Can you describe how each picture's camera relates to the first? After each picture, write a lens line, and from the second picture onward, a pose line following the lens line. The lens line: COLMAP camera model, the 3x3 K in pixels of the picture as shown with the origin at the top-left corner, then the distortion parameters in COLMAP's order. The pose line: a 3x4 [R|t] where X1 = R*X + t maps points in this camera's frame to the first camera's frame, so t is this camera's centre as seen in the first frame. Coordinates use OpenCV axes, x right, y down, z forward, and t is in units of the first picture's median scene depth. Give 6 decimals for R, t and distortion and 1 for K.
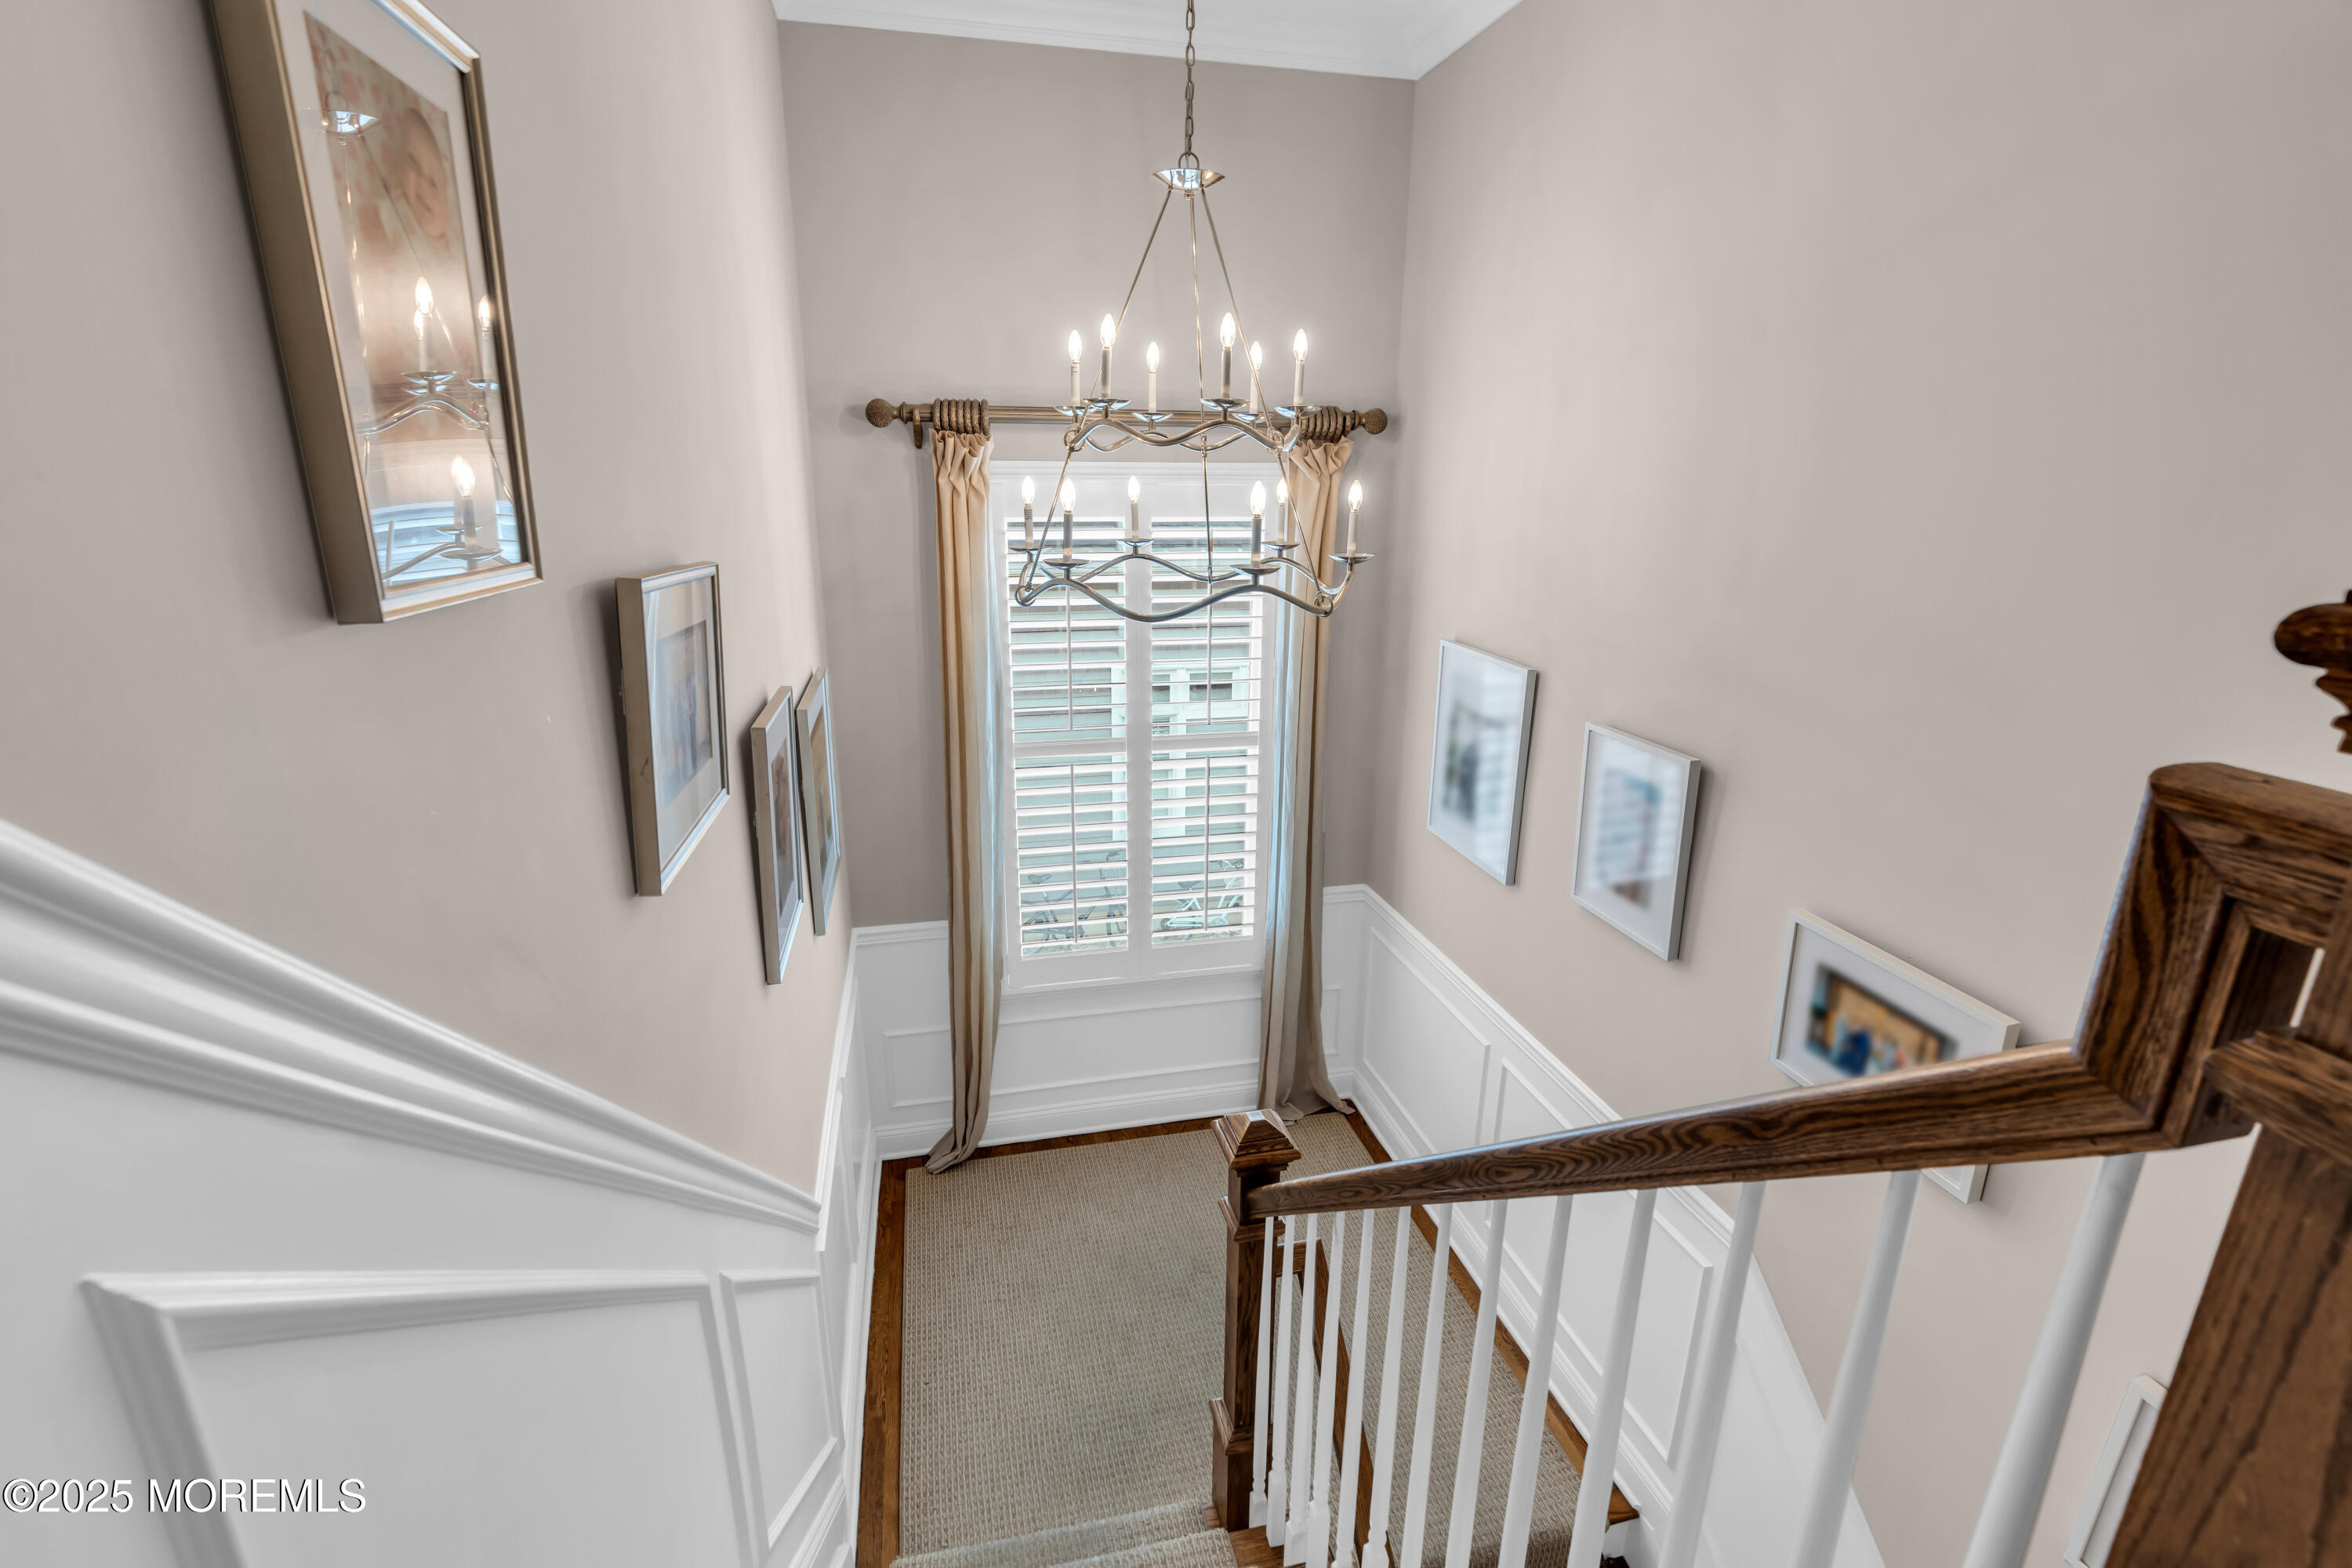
lens RADIAL K [[1053.2, 0, 1175.0], [0, 1053.2, 778.3], [0, 0, 1]] dist [-0.003265, -0.000526]
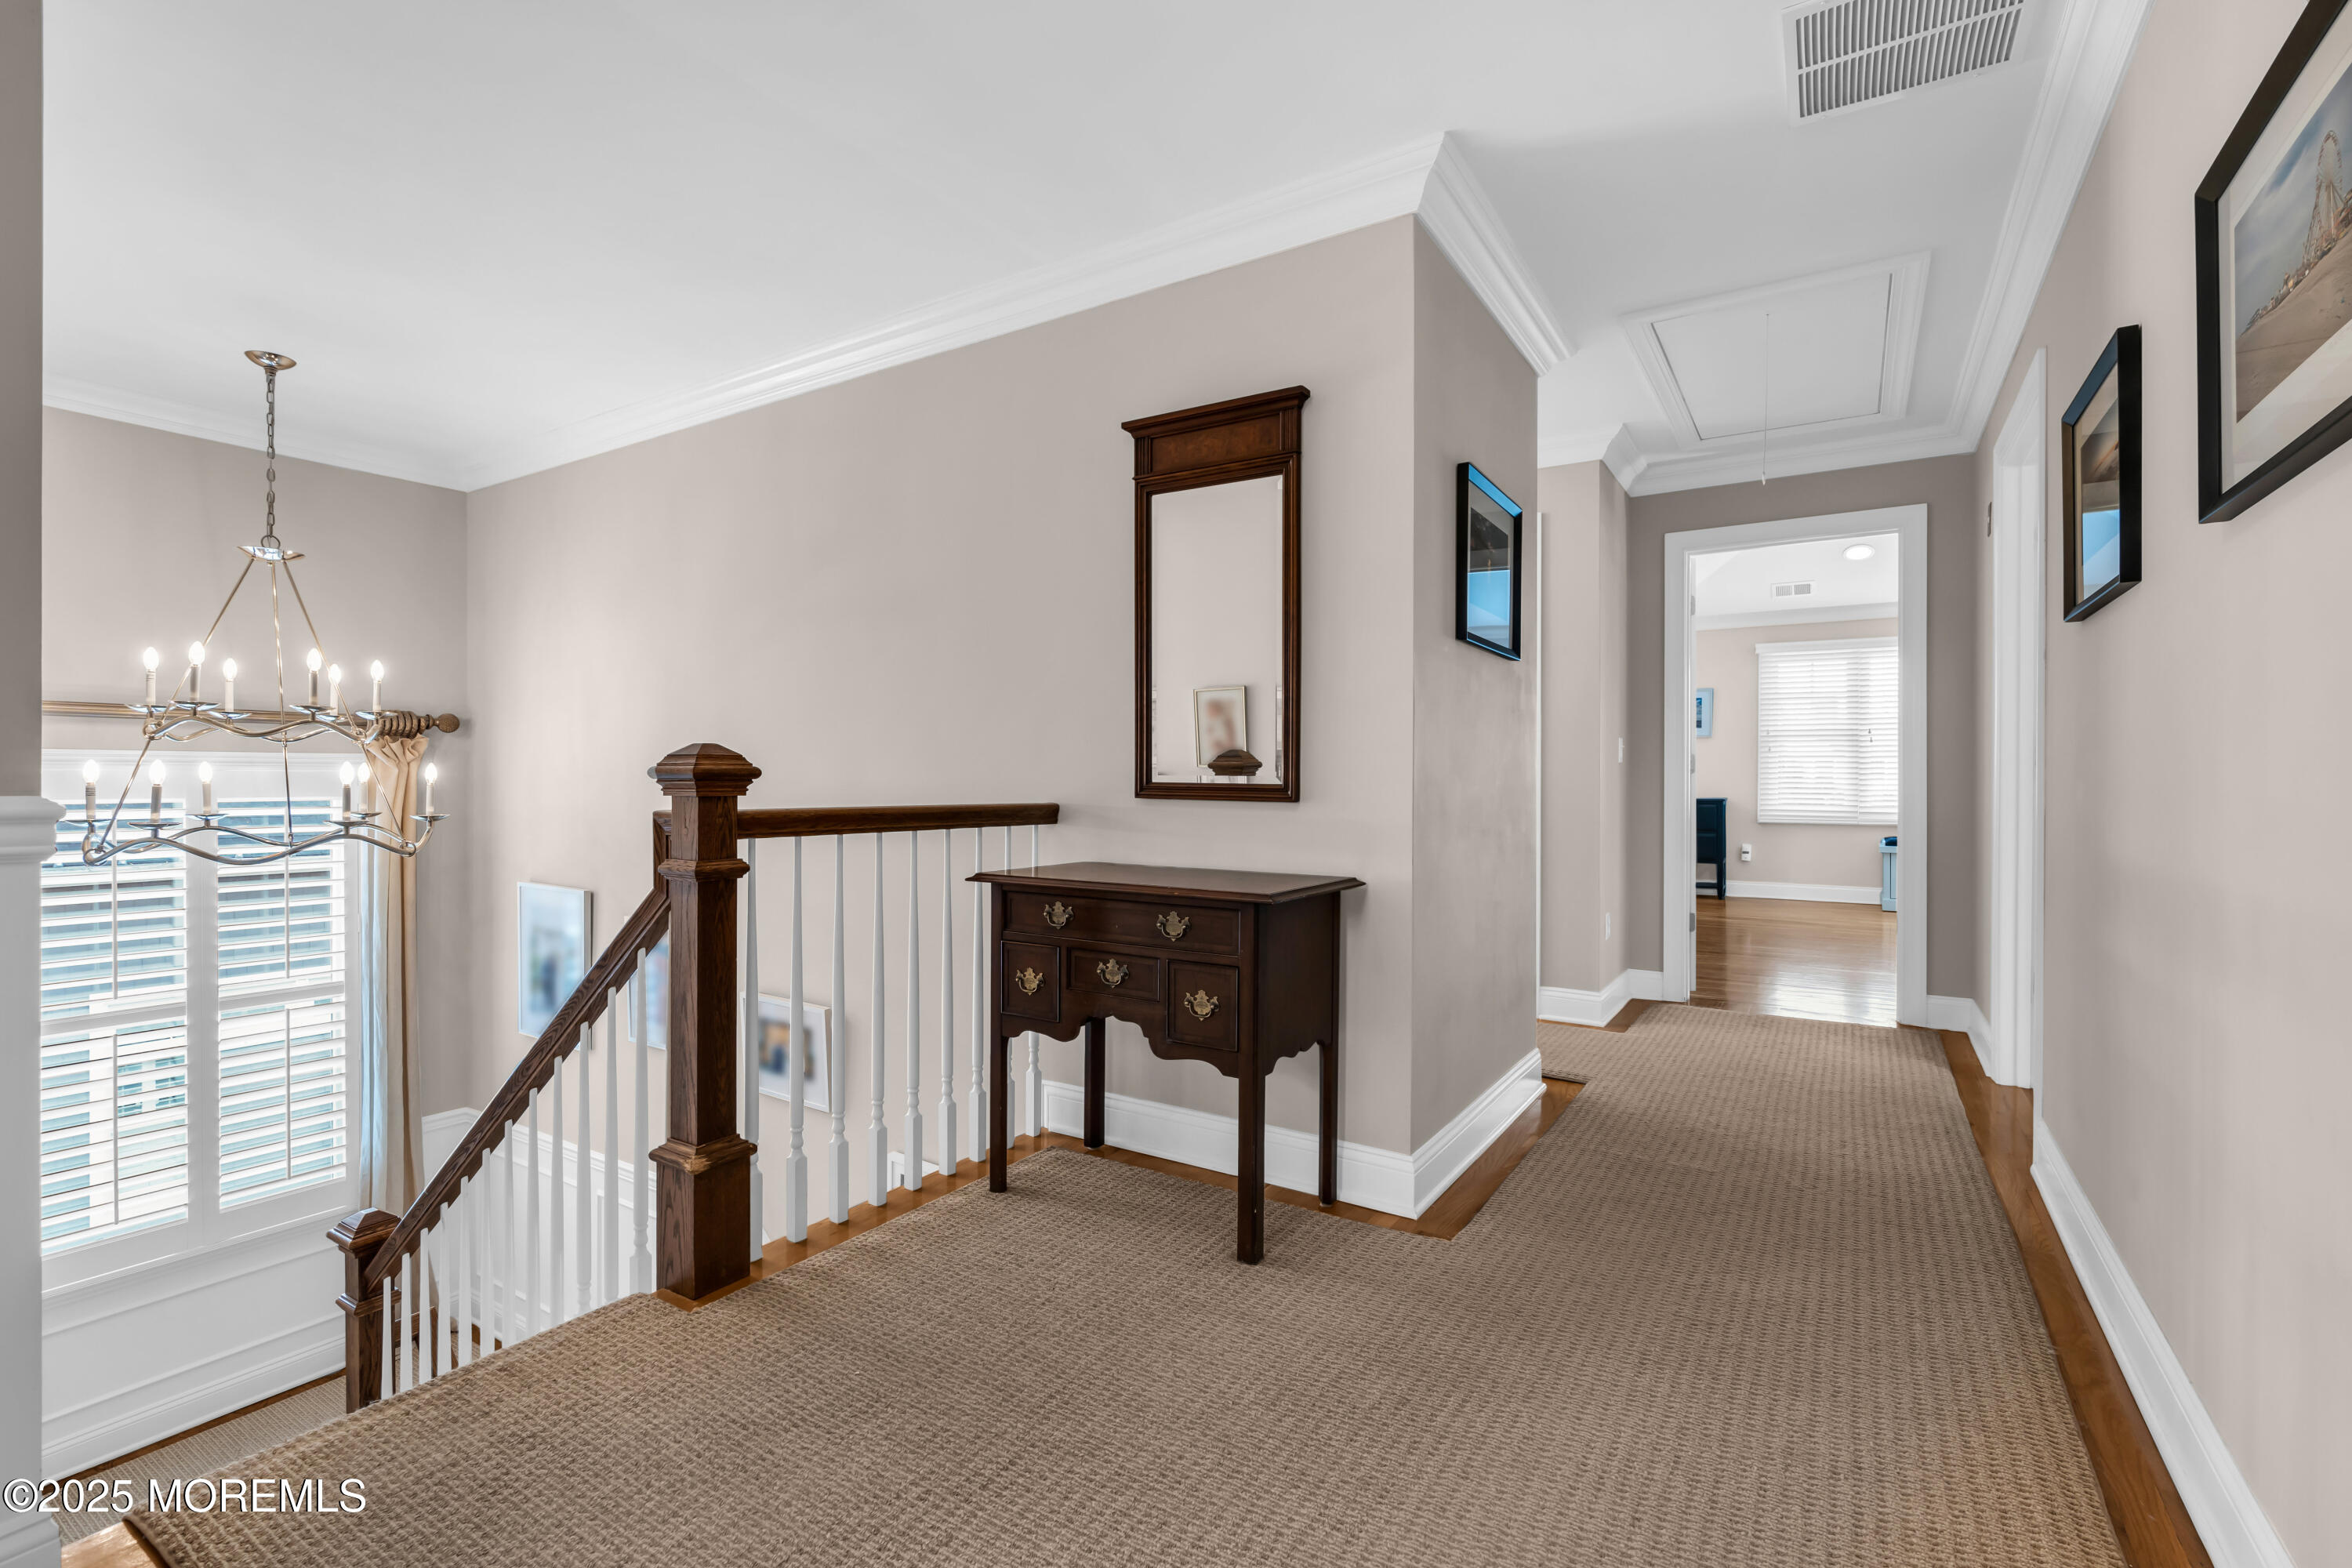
lens RADIAL K [[1053.2, 0, 1179.0], [0, 1053.2, 779.2], [0, 0, 1]] dist [-0.003265, -0.000526]
pose [[0.714817, -0.008618, 0.699258, -0.091777], [0.200589, 0.960433, -0.193215, 0.200300], [-0.669926, 0.278377, 0.688263, -0.603135]]
